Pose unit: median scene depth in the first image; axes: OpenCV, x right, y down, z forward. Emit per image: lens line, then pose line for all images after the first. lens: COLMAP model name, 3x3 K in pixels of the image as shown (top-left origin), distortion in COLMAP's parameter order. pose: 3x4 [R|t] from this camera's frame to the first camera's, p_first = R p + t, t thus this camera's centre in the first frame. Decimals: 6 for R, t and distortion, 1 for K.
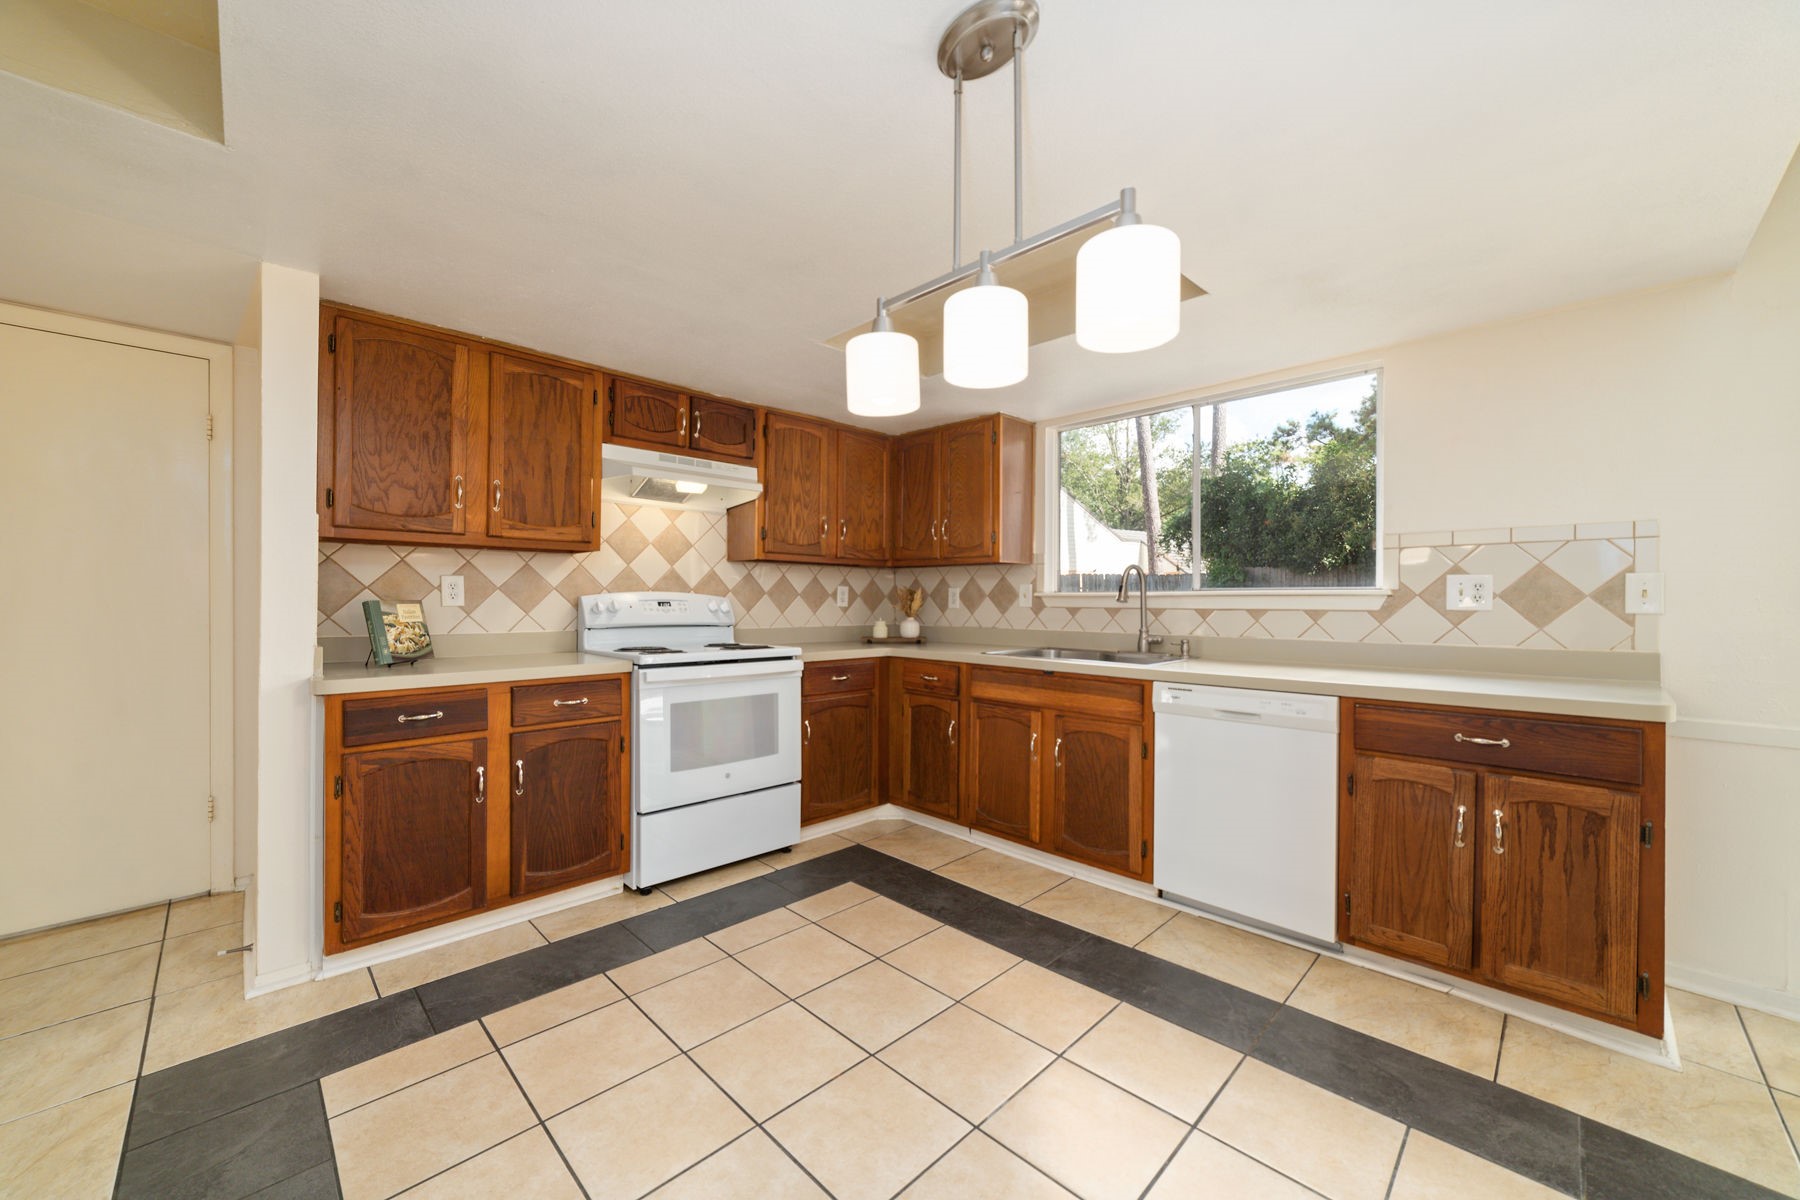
lens RADIAL K [[682.6, 0, 896.7], [0, 682.6, 597.5], [0, 0, 1]] dist [-0.018312, 0.002436]
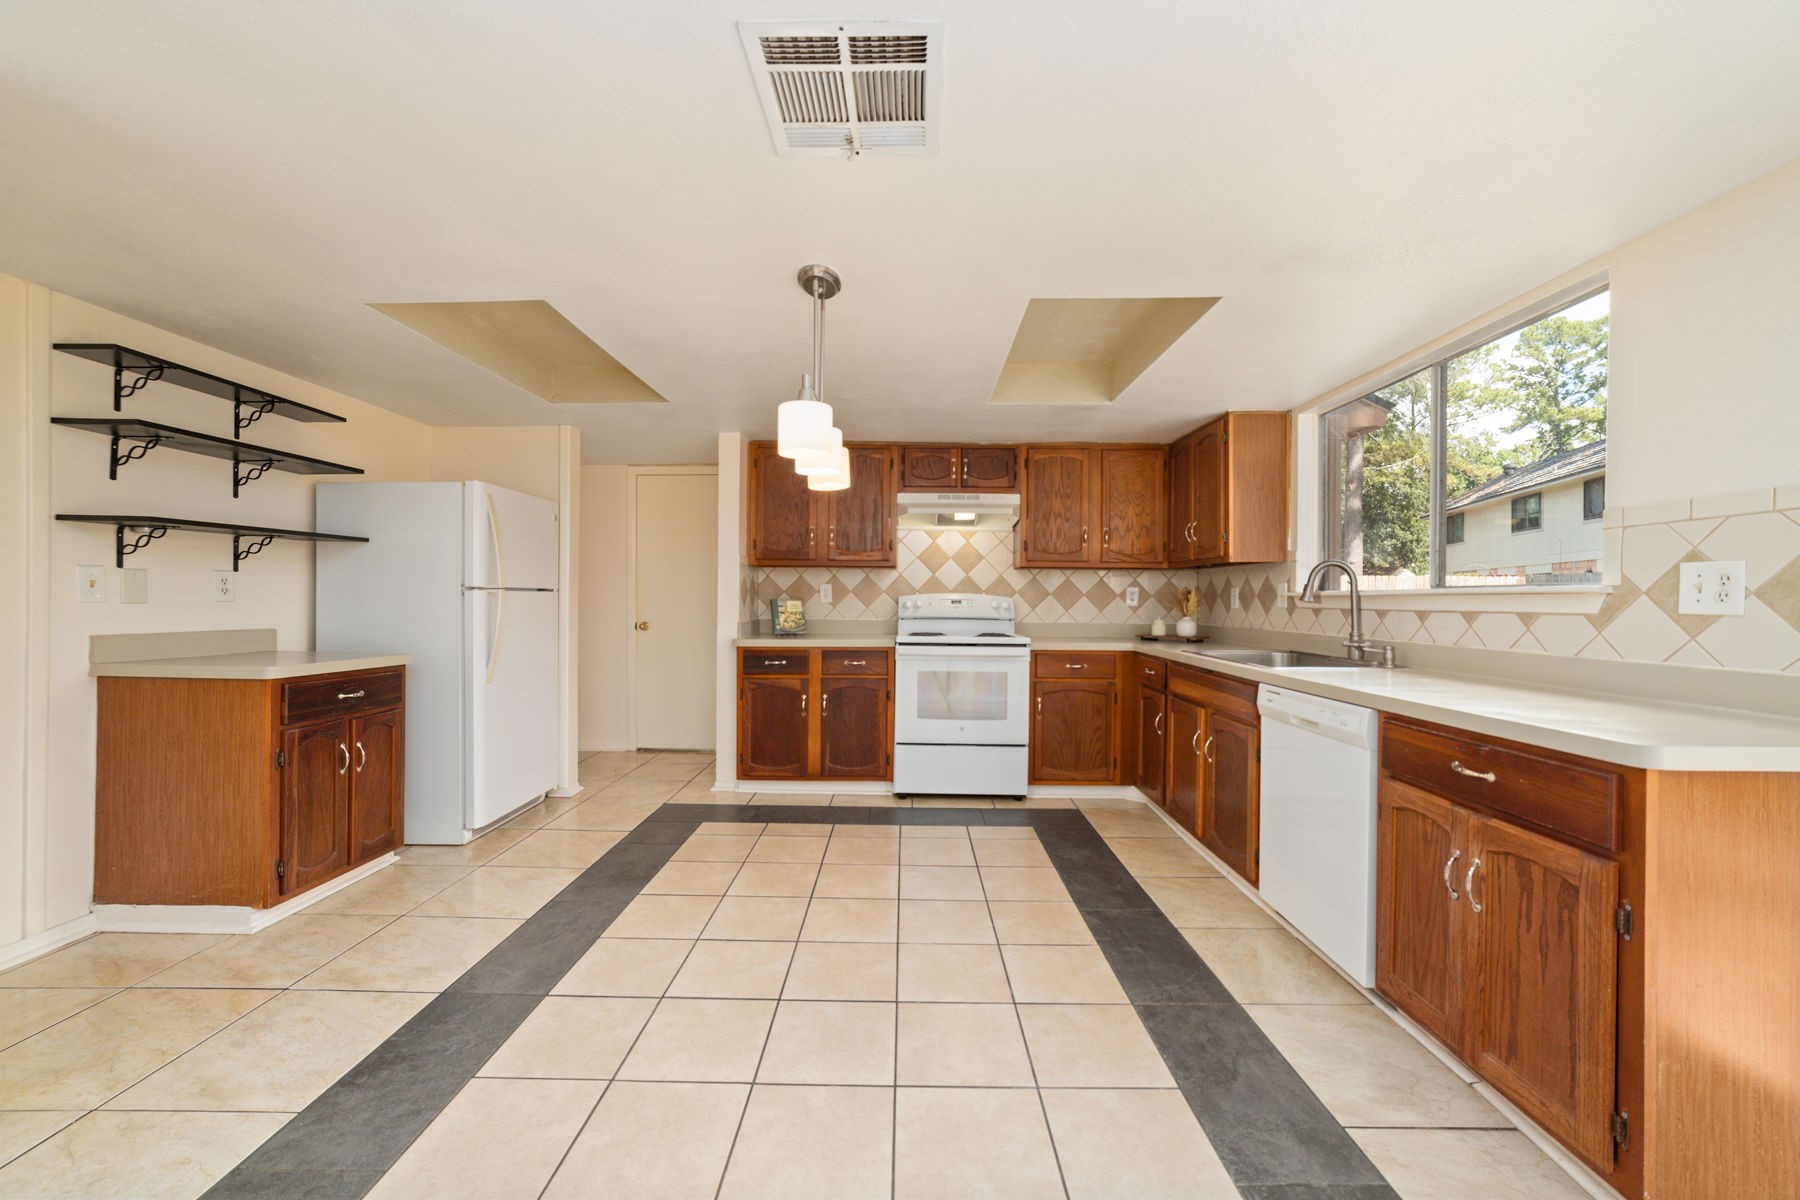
lens RADIAL K [[682.6, 0, 900.6], [0, 682.6, 598.7], [0, 0, 1]] dist [-0.018312, 0.002436]
pose [[0.703428, 0.000580, -0.710766, 0.693948], [-0.001073, 0.999999, -0.000246, 0.003511], [0.710765, 0.000936, 0.703429, -0.043571]]
